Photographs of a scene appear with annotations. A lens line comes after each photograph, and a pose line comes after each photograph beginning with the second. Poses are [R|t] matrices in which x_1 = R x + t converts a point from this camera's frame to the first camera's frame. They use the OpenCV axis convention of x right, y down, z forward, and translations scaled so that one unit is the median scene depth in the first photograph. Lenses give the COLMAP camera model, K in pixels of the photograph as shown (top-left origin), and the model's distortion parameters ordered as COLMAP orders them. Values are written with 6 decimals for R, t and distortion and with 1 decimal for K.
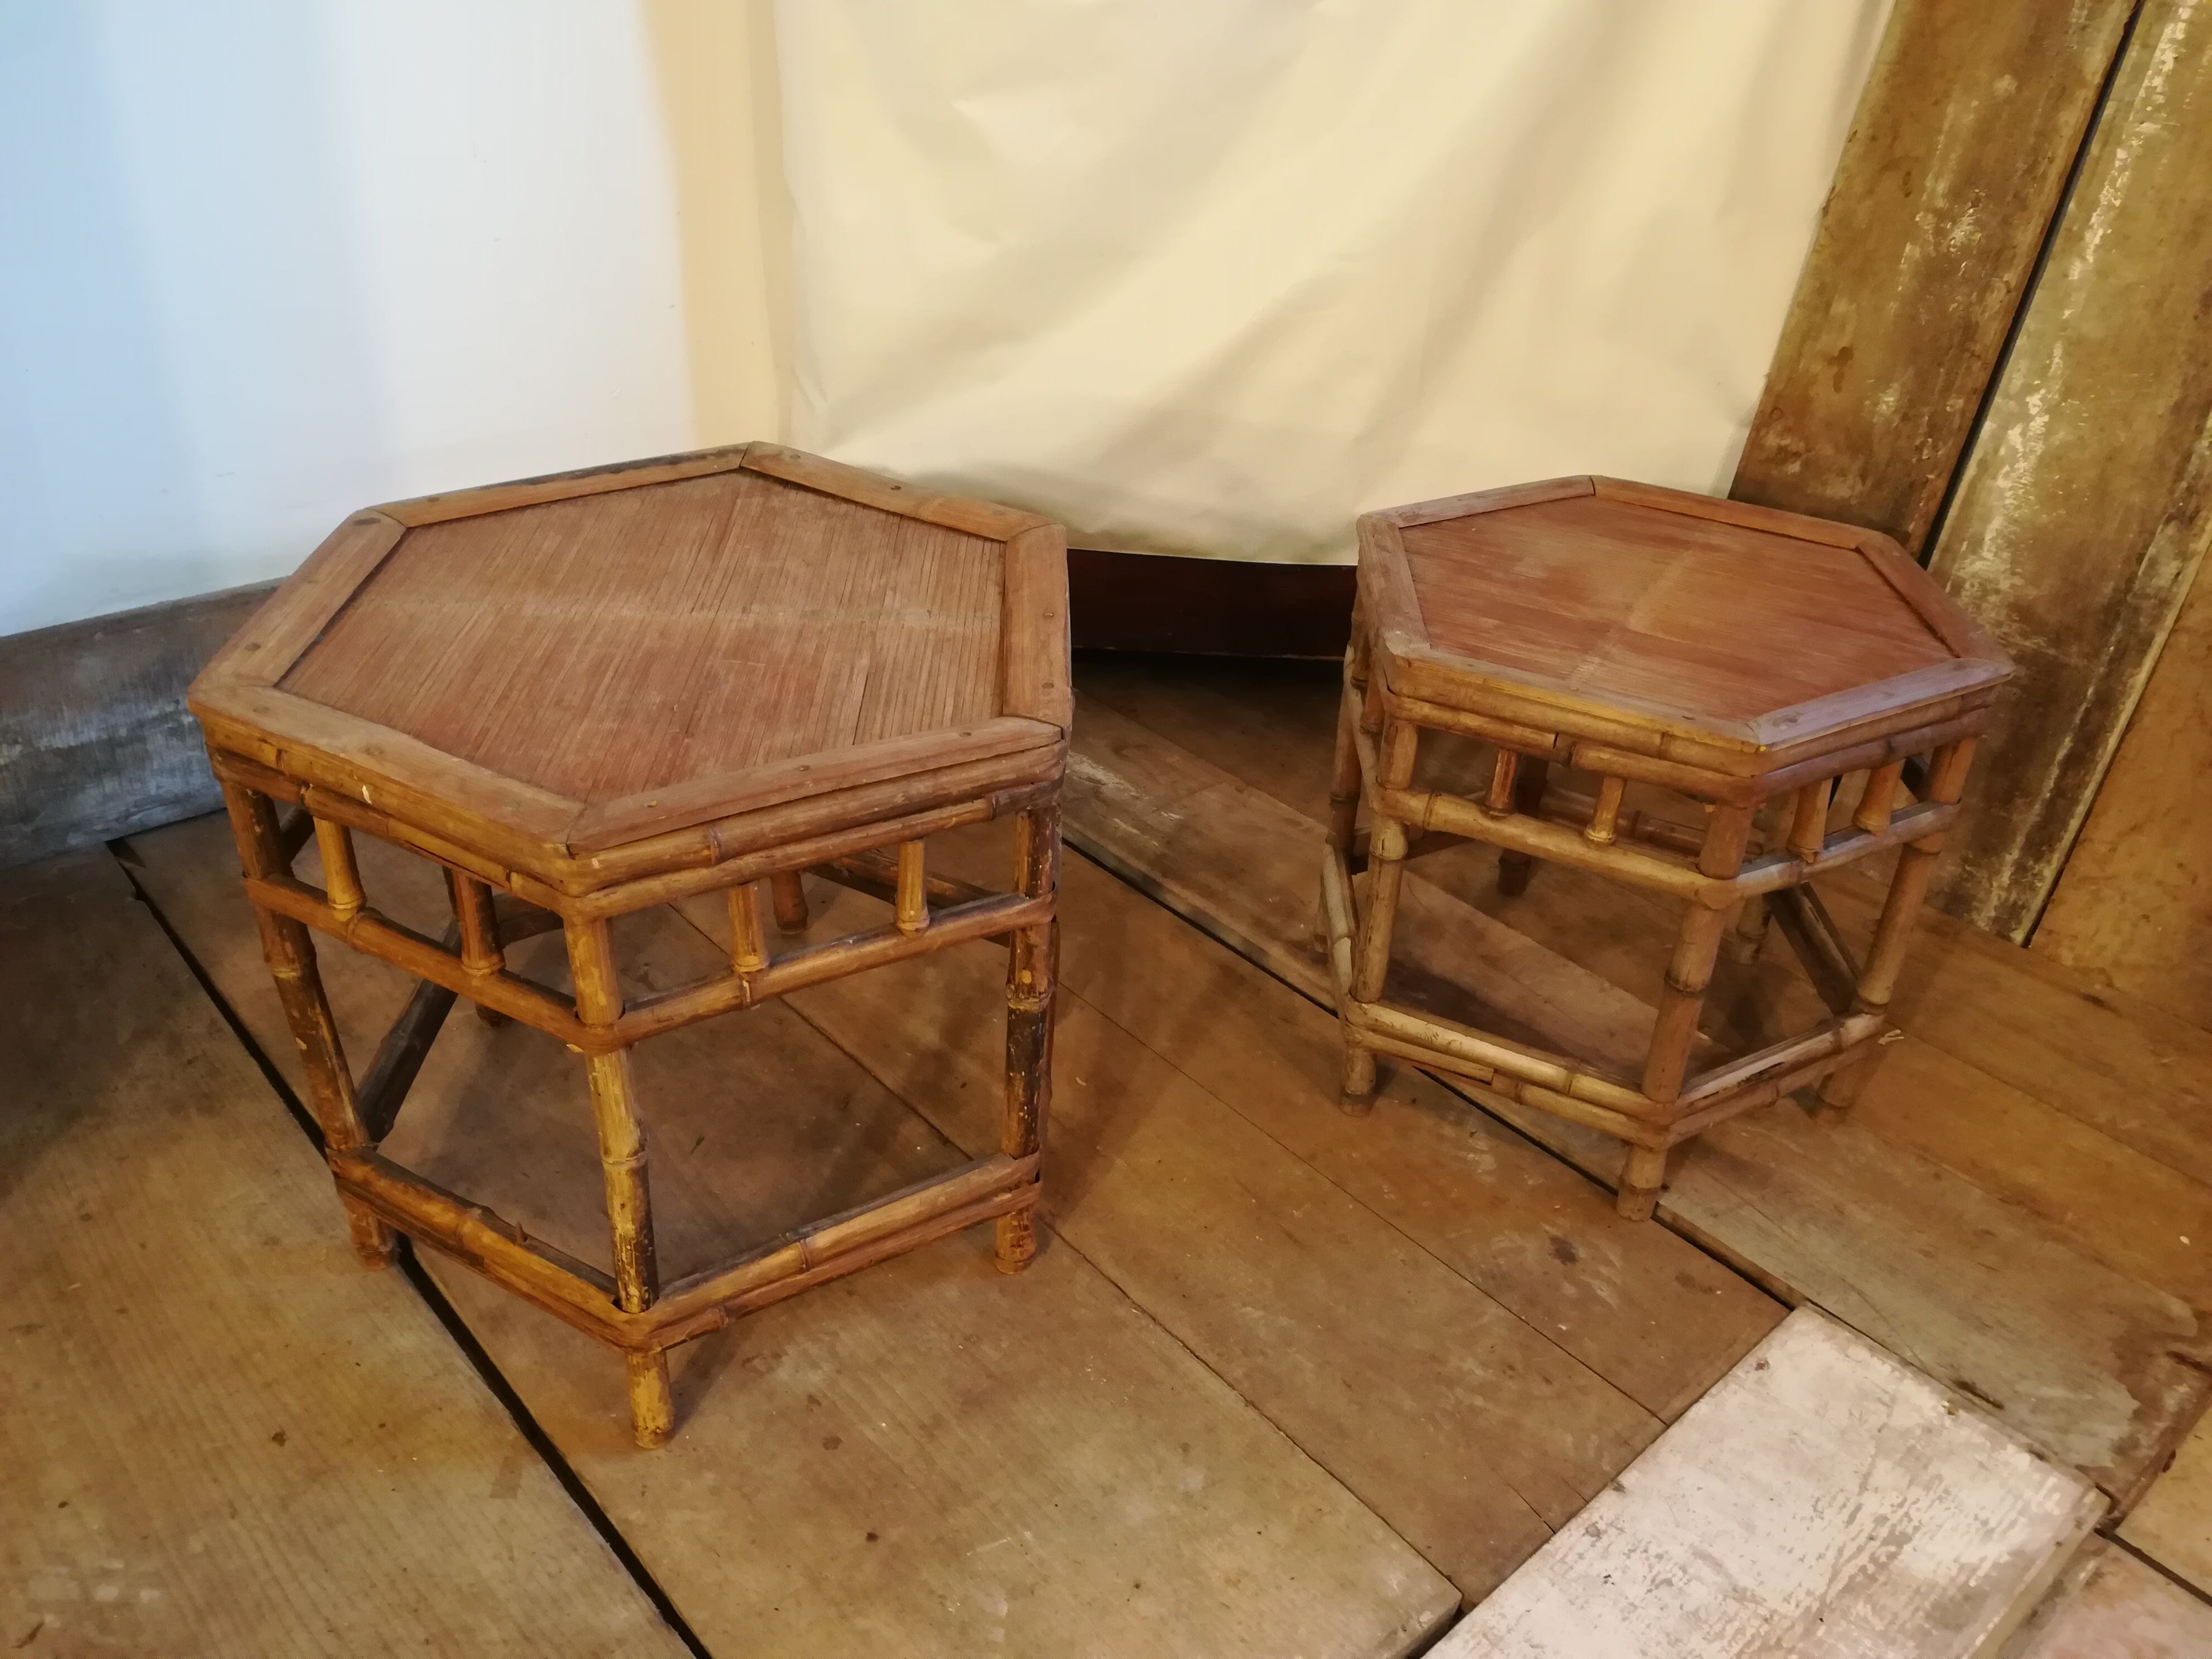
lens RADIAL K [[1758.6, 0, 1112.3], [0, 1758.6, 832.5], [0, 0, 1]] dist [0.041772, -0.073613]
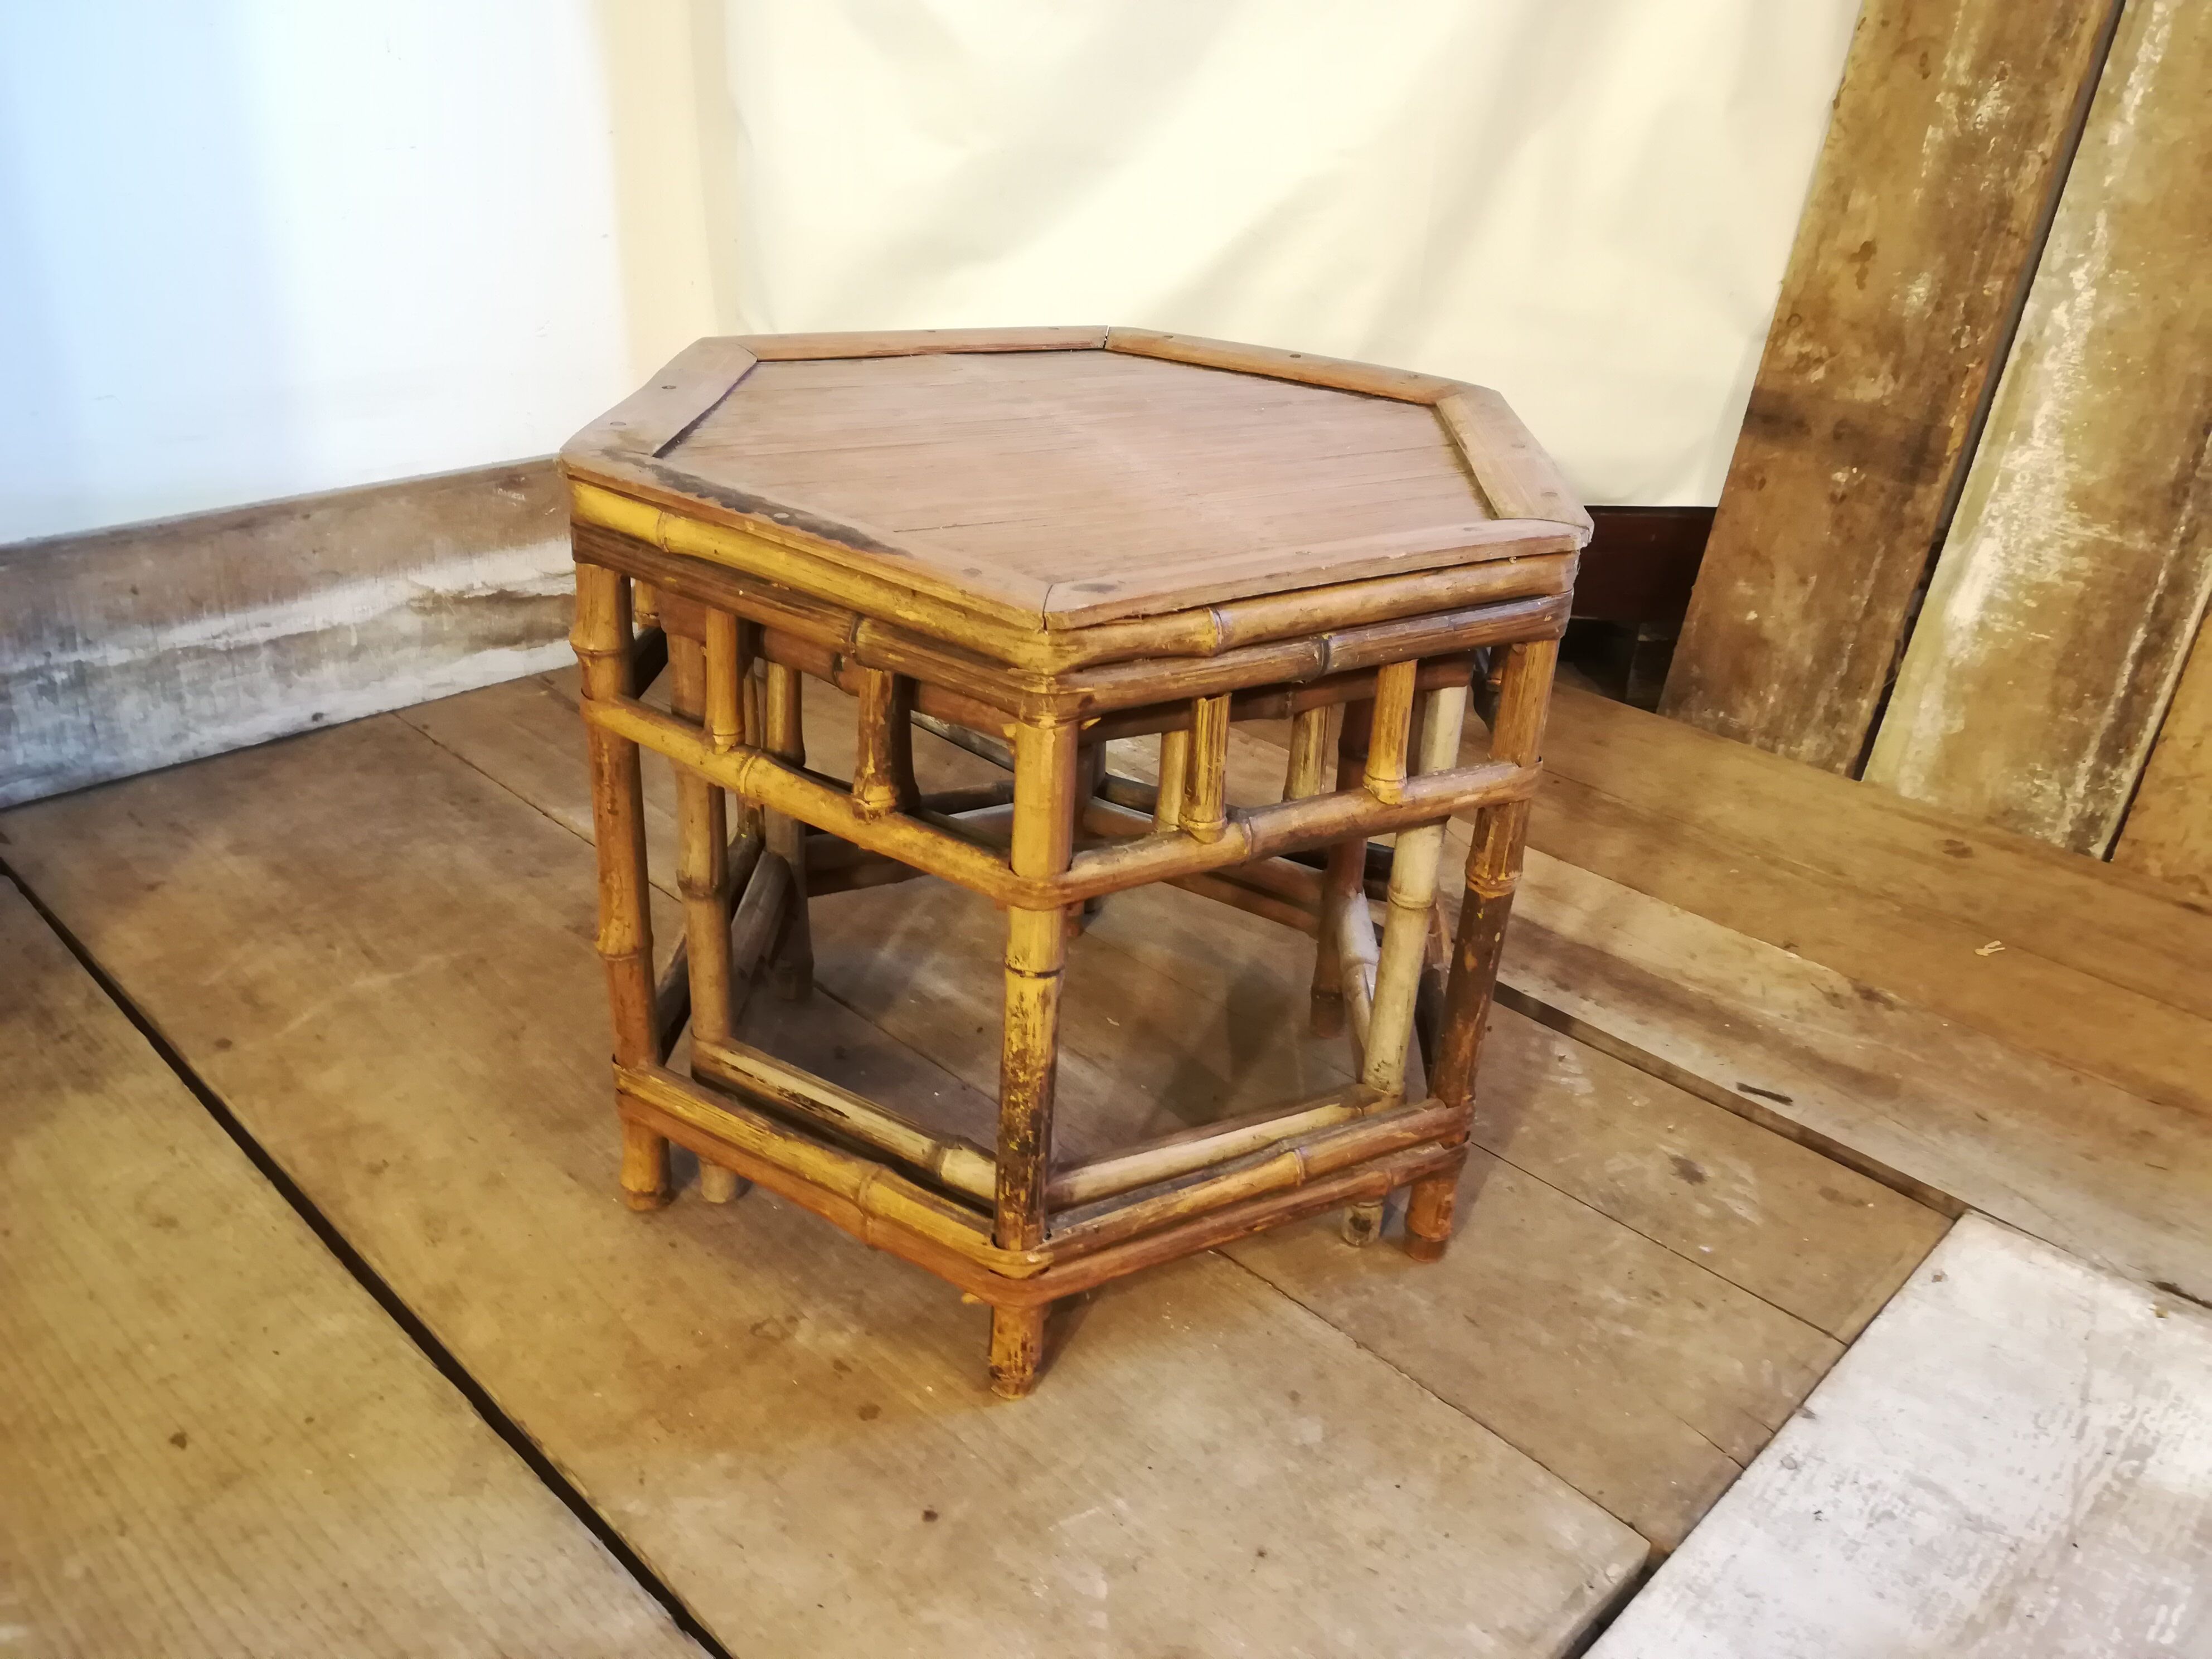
lens RADIAL K [[1758.6, 0, 1112.3], [0, 1758.6, 832.5], [0, 0, 1]] dist [0.041772, -0.073613]
pose [[0.997740, -0.035684, 0.056934, -0.075161], [0.039403, 0.997069, -0.065586, 0.121995], [-0.054426, 0.067681, 0.996221, 0.141727]]
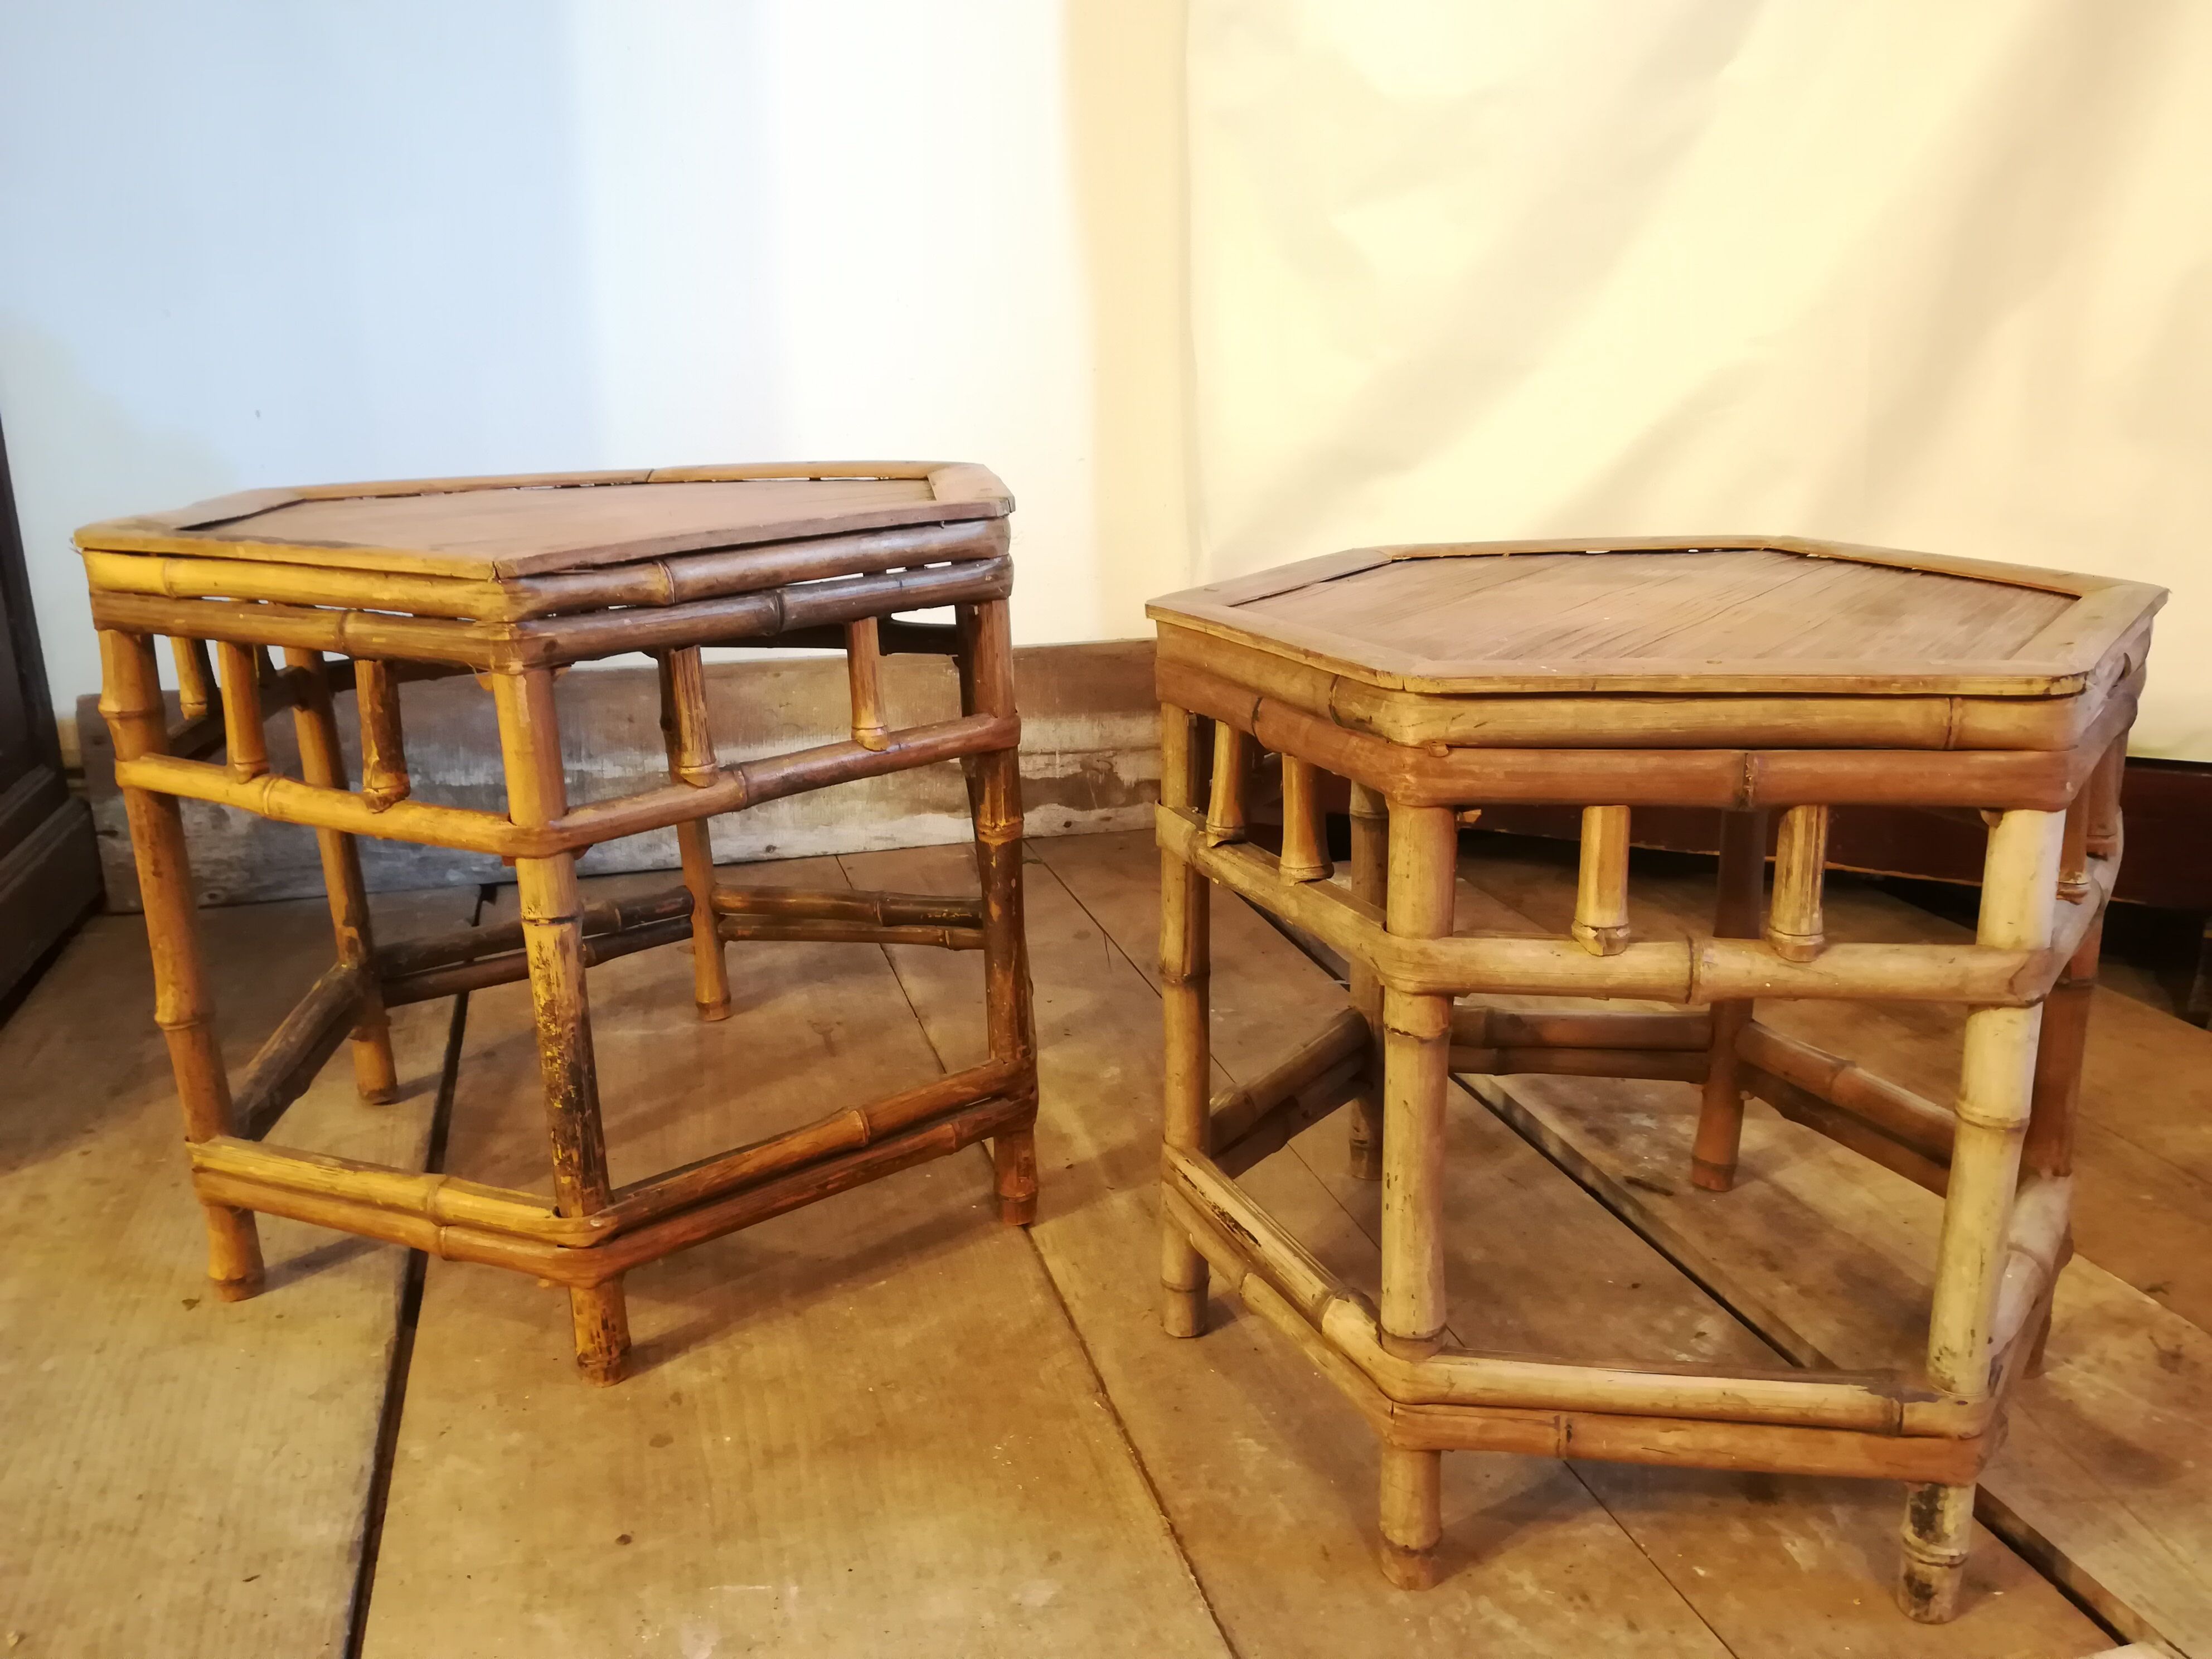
lens RADIAL K [[1751.2, 0, 1091.2], [0, 1751.2, 826.4], [0, 0, 1]] dist [0.056136, -0.107392]
pose [[0.897136, 0.060258, -0.437624, 0.319531], [-0.176511, 0.957032, -0.230074, 0.206120], [0.404957, 0.283653, 0.869224, 0.271788]]
